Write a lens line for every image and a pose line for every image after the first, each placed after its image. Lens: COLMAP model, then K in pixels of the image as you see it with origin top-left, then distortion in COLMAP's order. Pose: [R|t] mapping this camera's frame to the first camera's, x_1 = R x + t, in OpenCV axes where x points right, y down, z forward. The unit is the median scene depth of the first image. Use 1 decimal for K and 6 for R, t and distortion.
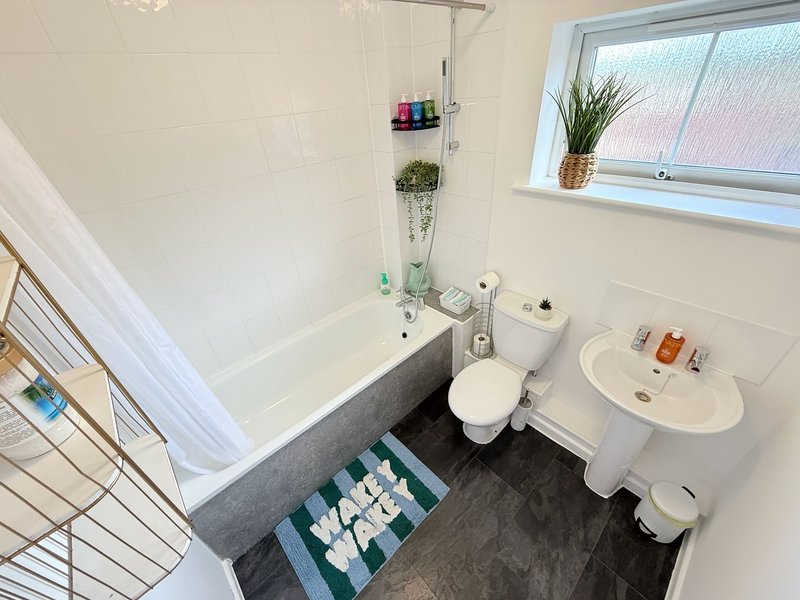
lens RADIAL K [[324.4, 0, 400.5], [0, 324.4, 296.3], [0, 0, 1]] dist [0.000835, 0.001529]
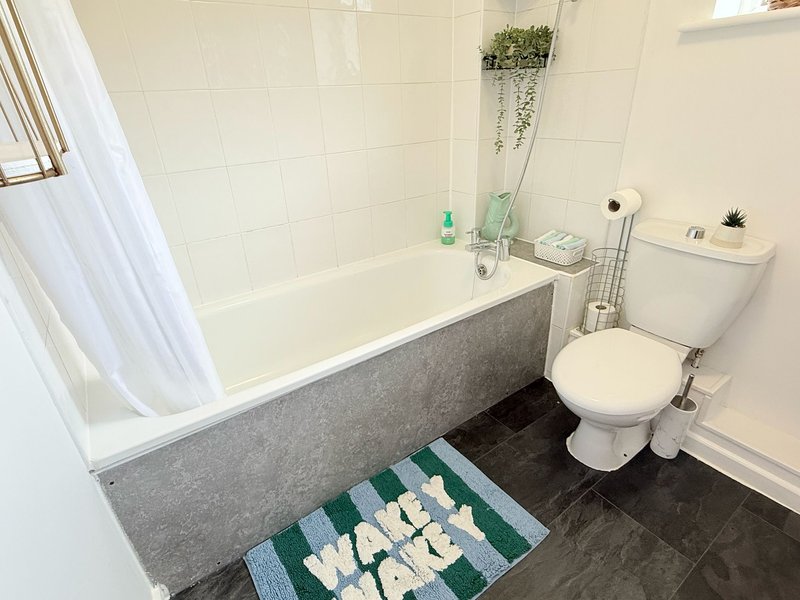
lens RADIAL K [[421.4, 0, 399.9], [0, 421.4, 299.1], [0, 0, 1]] dist [-0.000298, 0.000038]
pose [[0.991592, 0.079134, -0.102391, -0.062739], [-0.091220, 0.988658, -0.119310, 0.300419], [0.091788, 0.127647, 0.987563, 0.195370]]
